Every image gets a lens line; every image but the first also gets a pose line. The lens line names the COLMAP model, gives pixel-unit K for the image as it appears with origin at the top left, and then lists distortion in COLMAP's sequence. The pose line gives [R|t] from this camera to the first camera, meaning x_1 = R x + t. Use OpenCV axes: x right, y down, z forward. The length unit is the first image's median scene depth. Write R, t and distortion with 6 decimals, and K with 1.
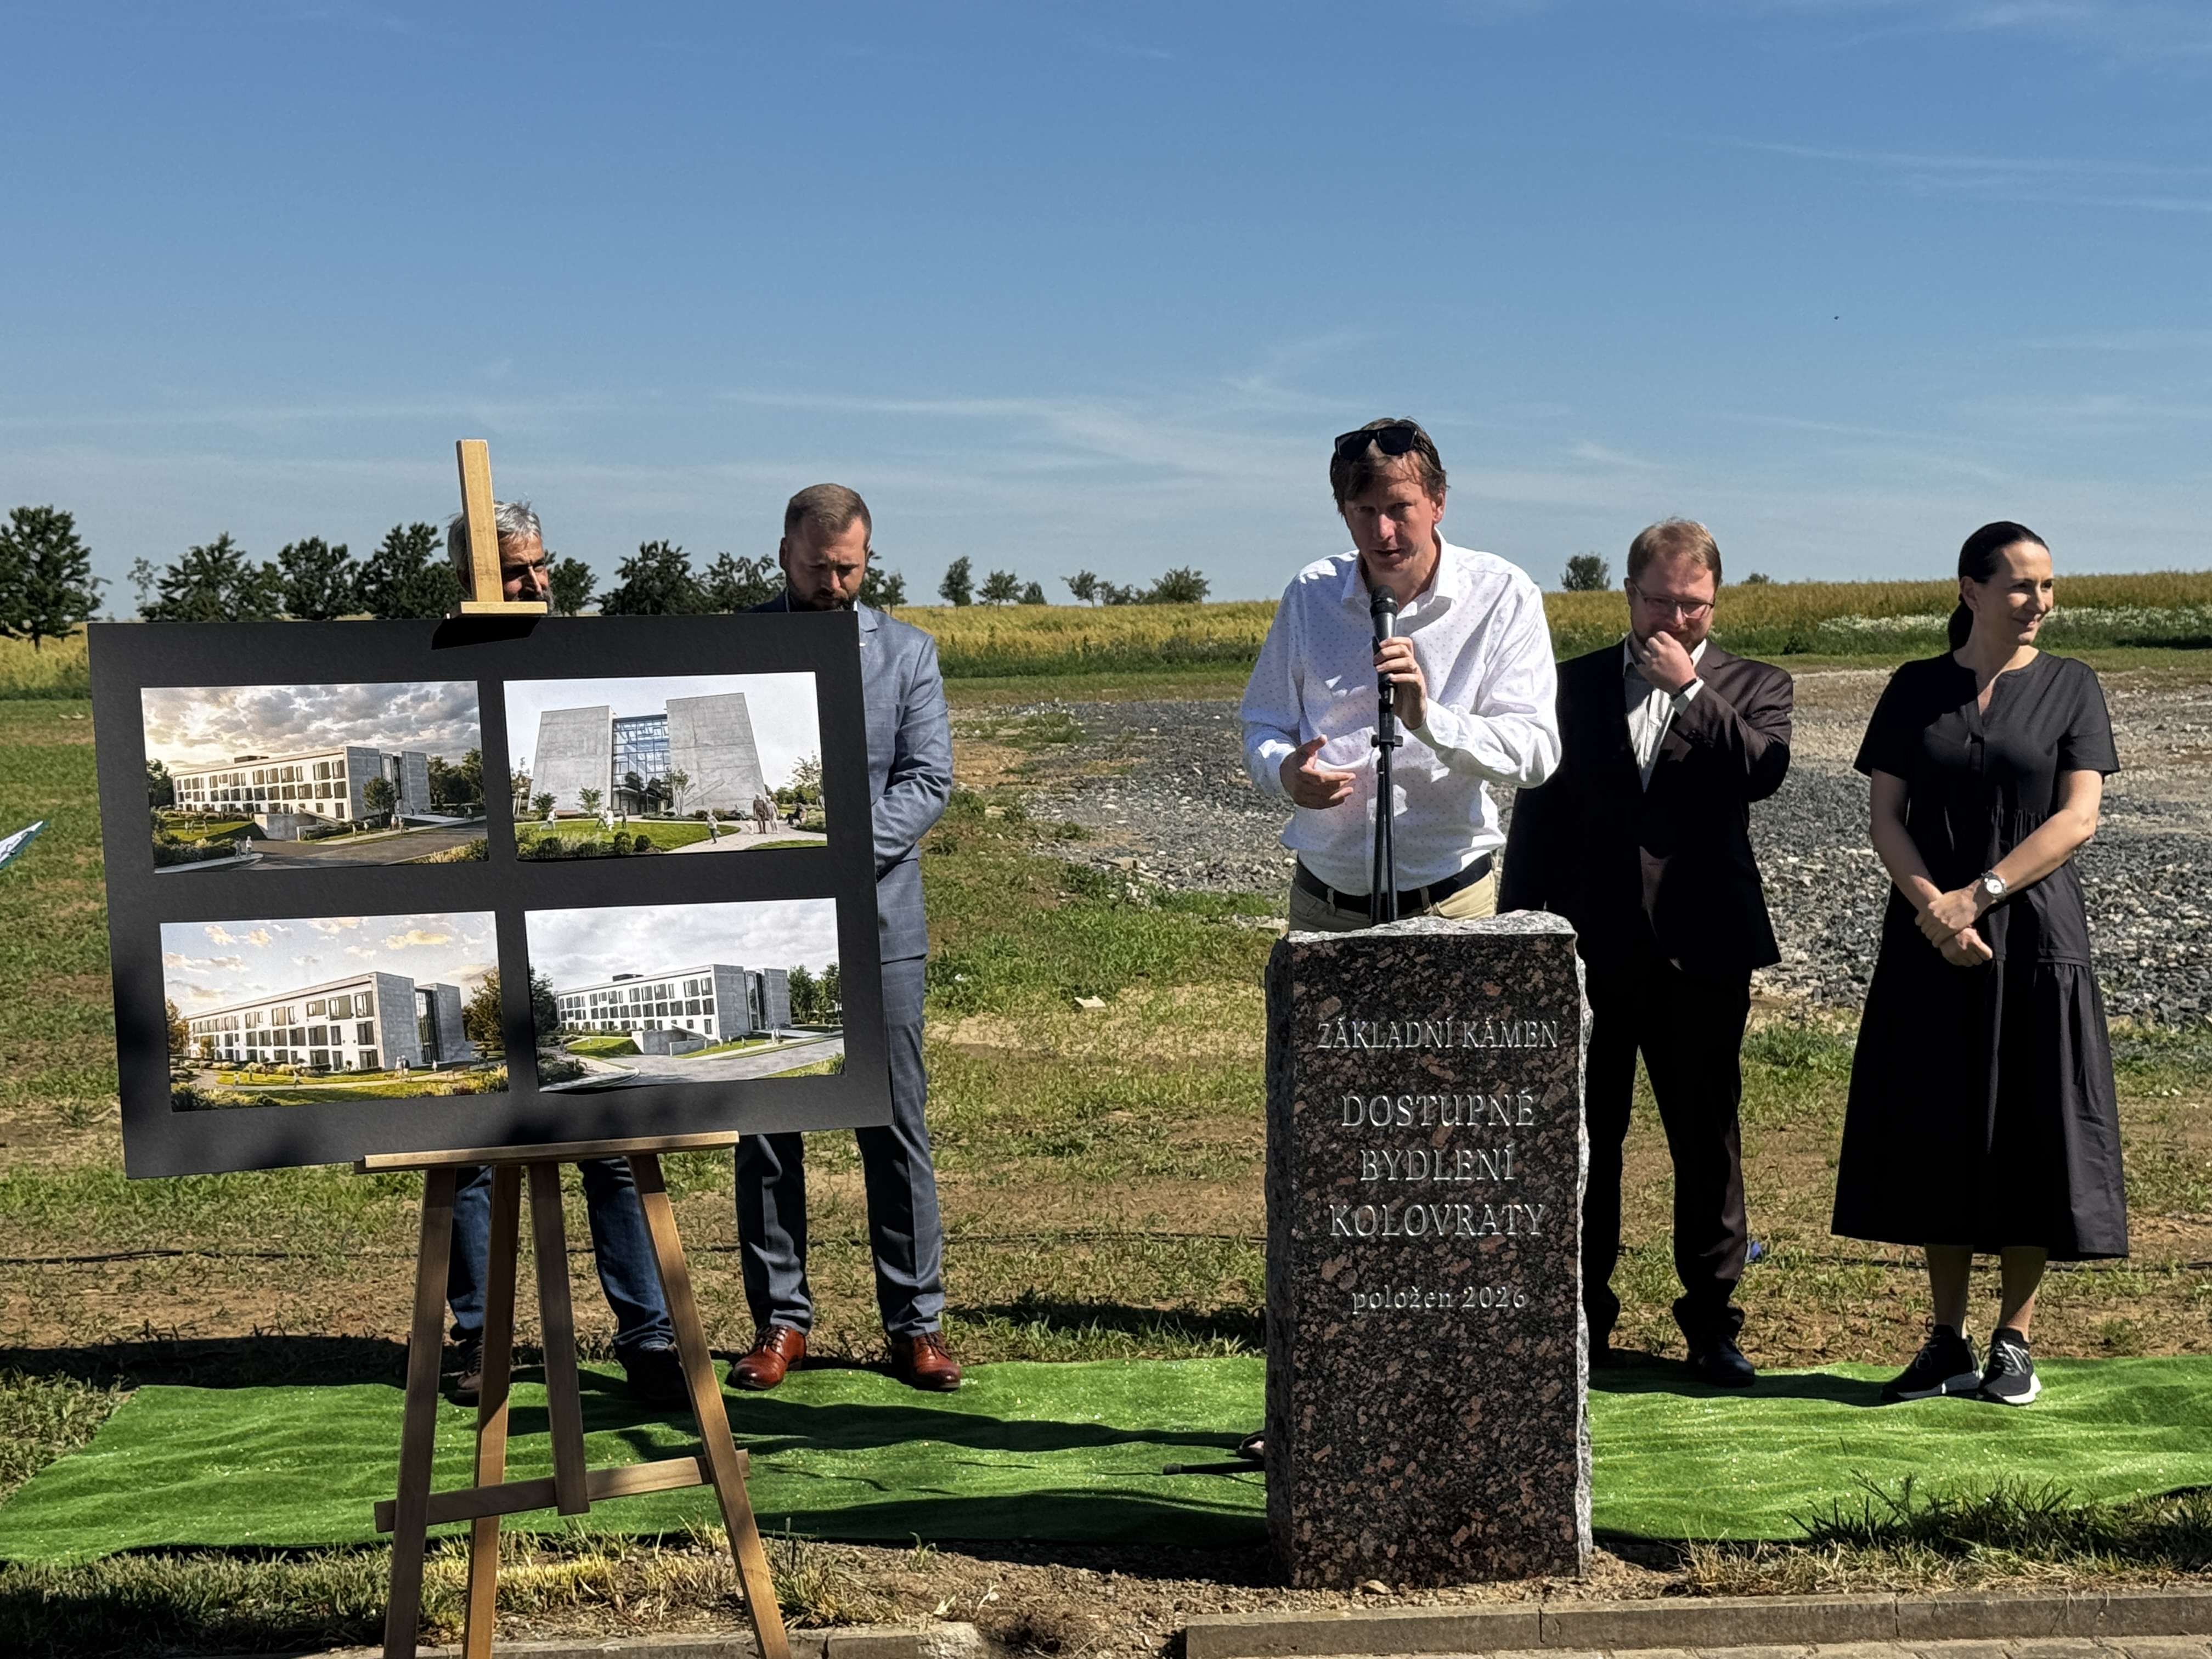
lens RADIAL K [[3692.9, 0, 1123.2], [0, 3692.9, 844.0], [0, 0, 1]] dist [0.086388, 0.000000]
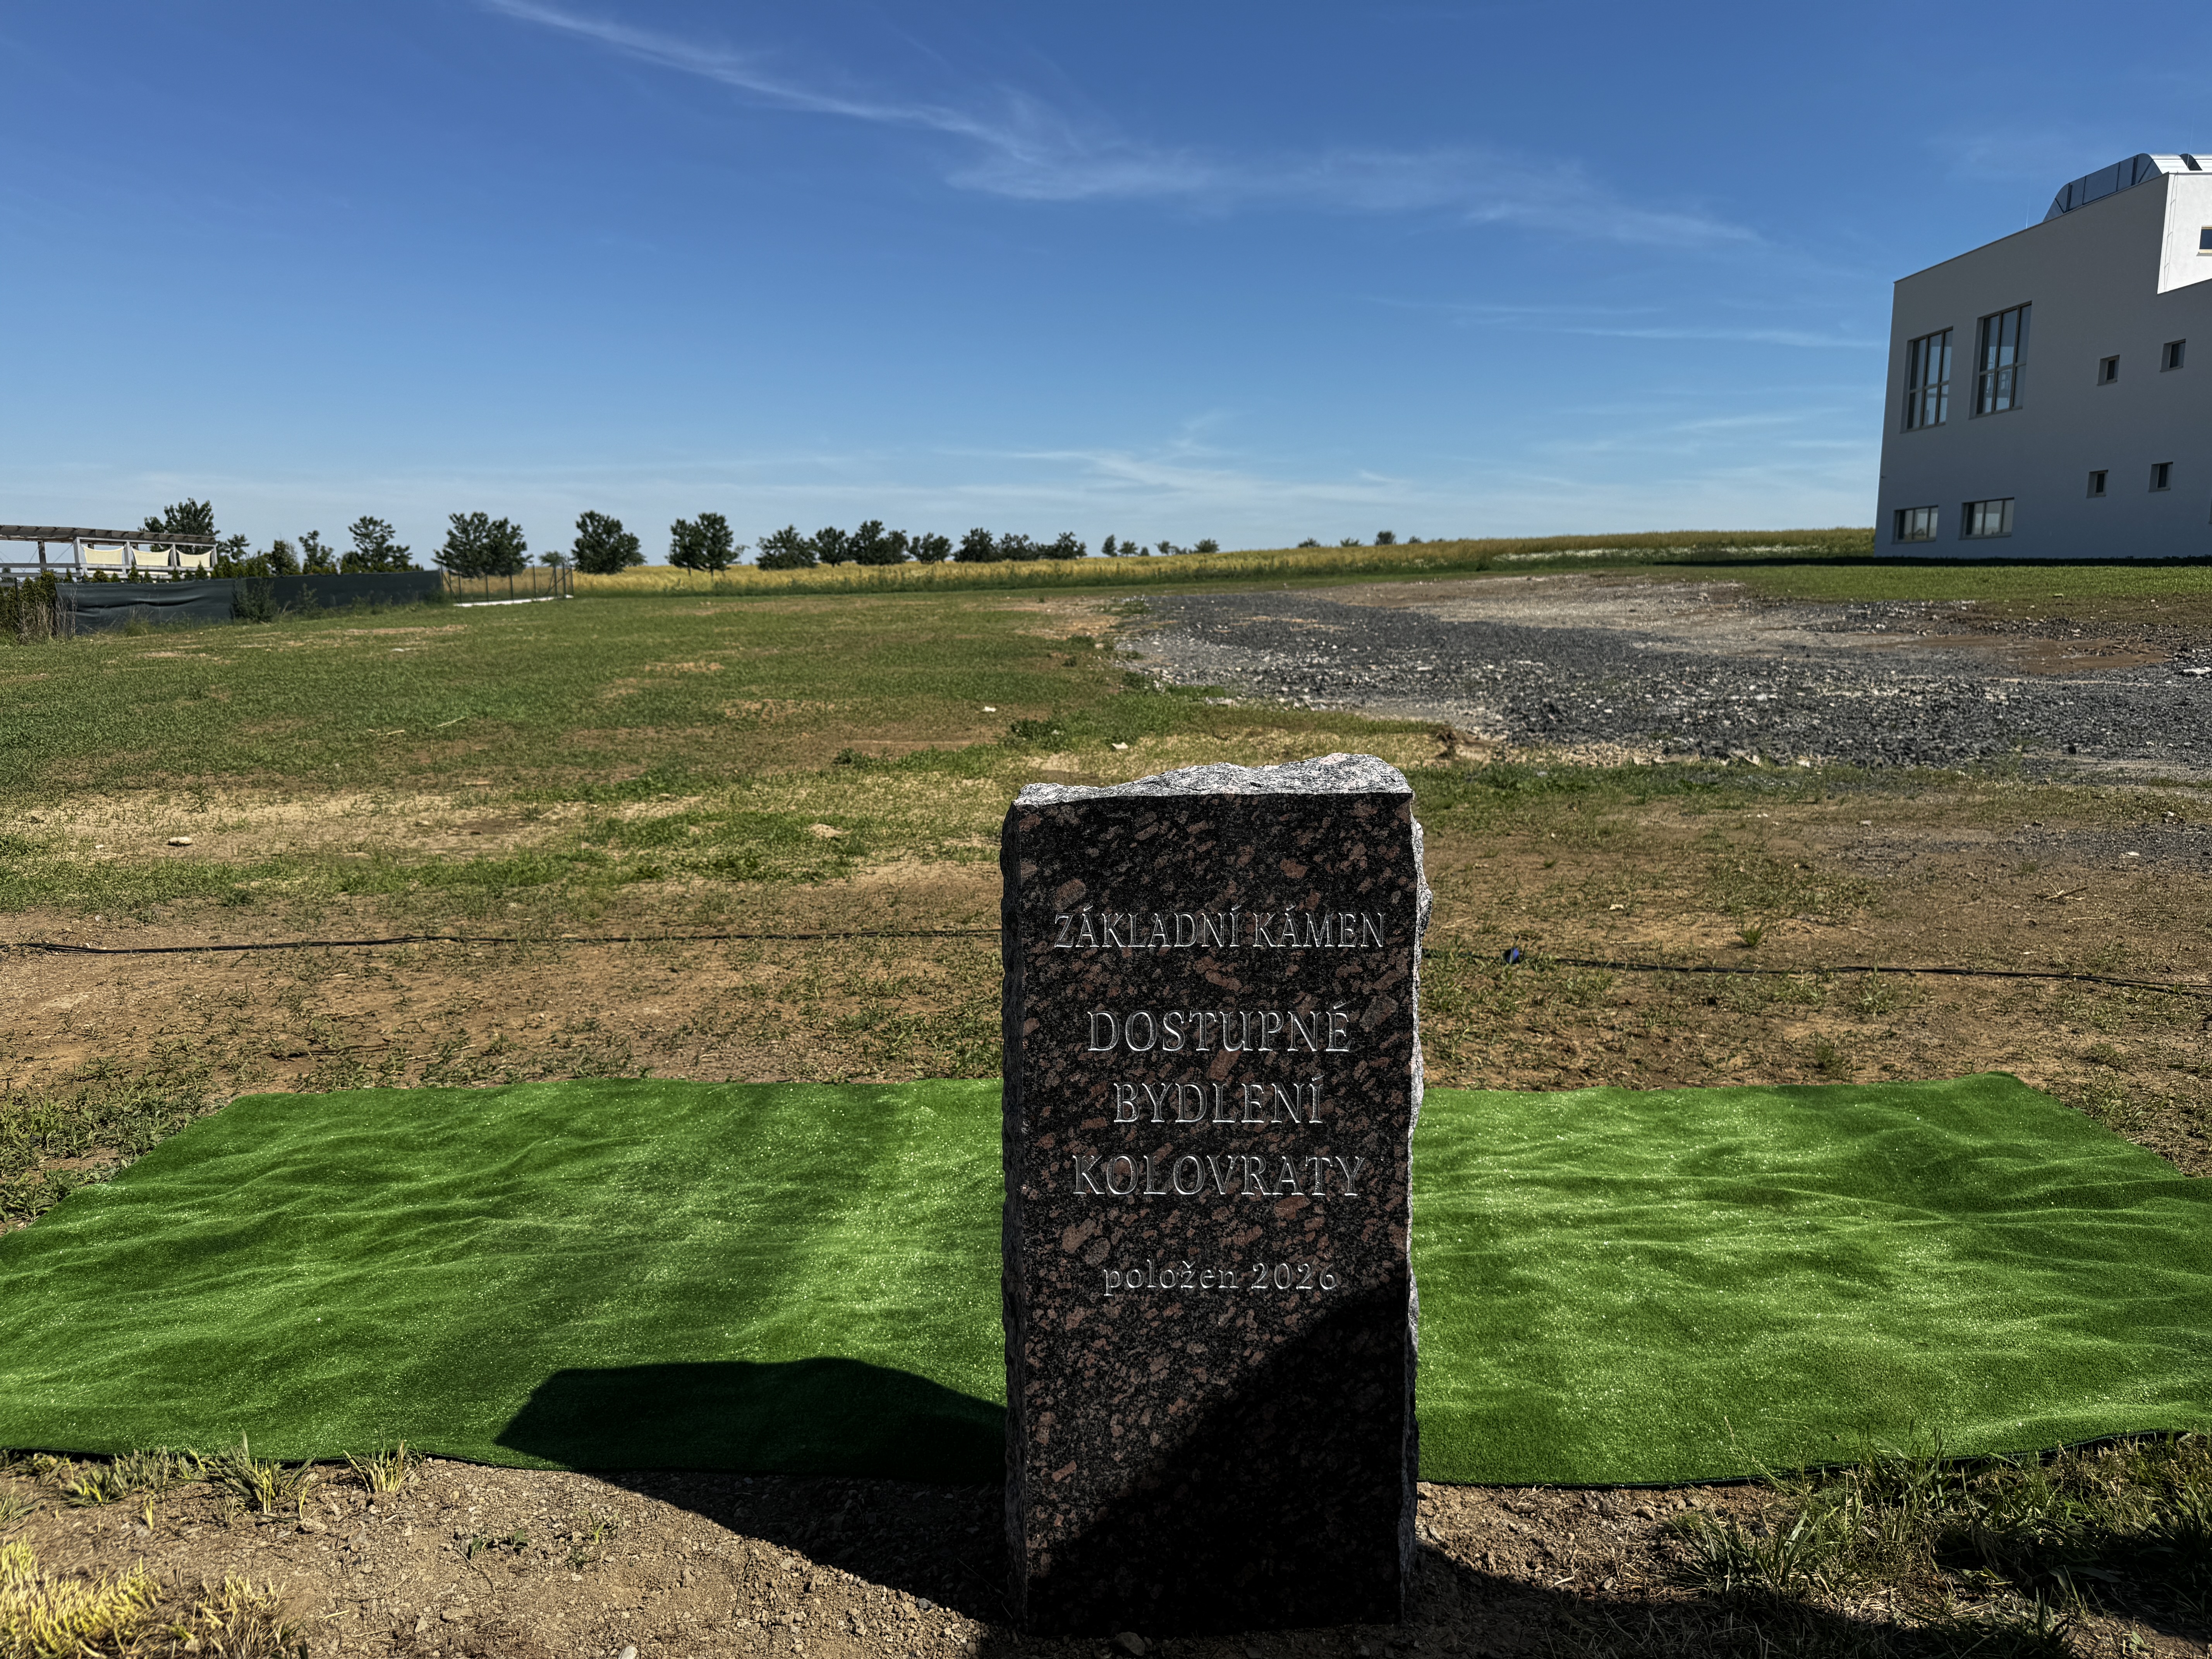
lens RADIAL K [[1546.9, 0, 1099.5], [0, 1546.9, 817.4], [0, 0, 1]] dist [0.068109, -0.064544]
pose [[0.998493, 0.003078, -0.054787, 0.078280], [0.002497, 0.994841, 0.101414, -0.001711], [0.054816, -0.101398, 0.993335, 0.696449]]
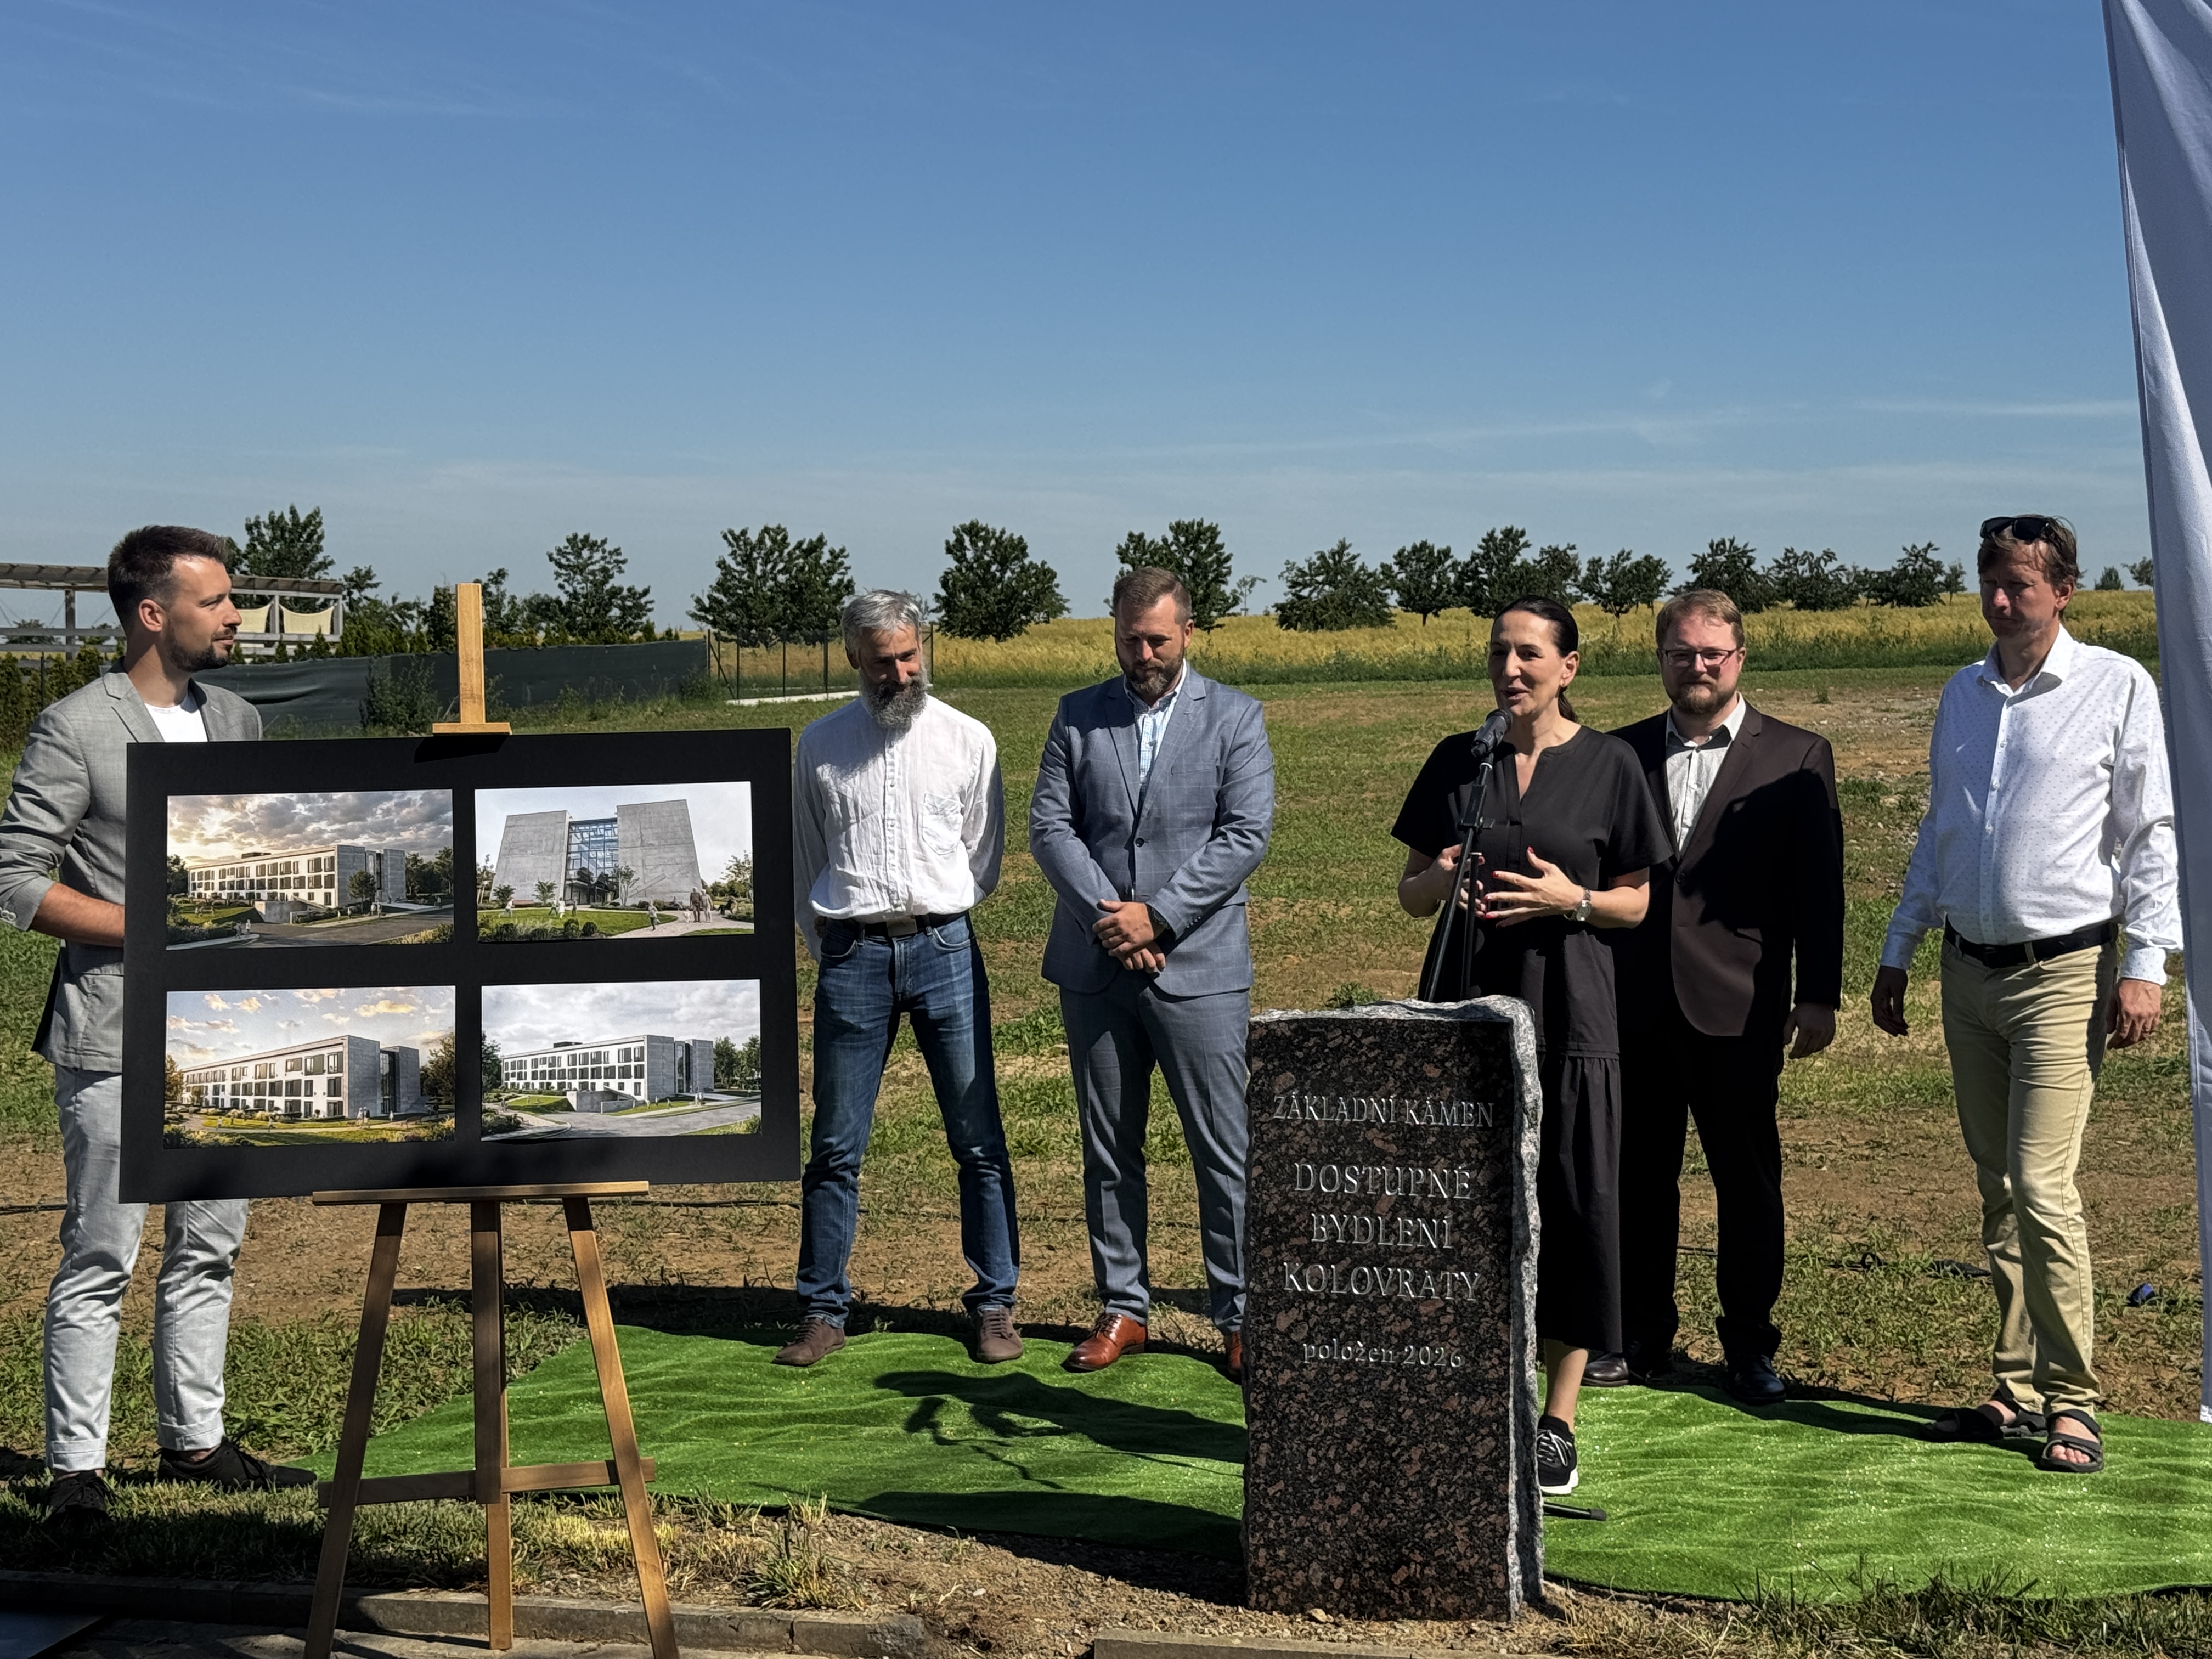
lens RADIAL K [[3254.5, 0, 1084.0], [0, 3254.5, 859.7], [0, 0, 1]] dist [0.092284, 0.000000]
pose [[0.946150, 0.019391, -0.323148, 0.308974], [-0.013878, 0.999716, 0.019354, -0.039033], [0.323432, -0.013827, 0.946151, 0.070987]]
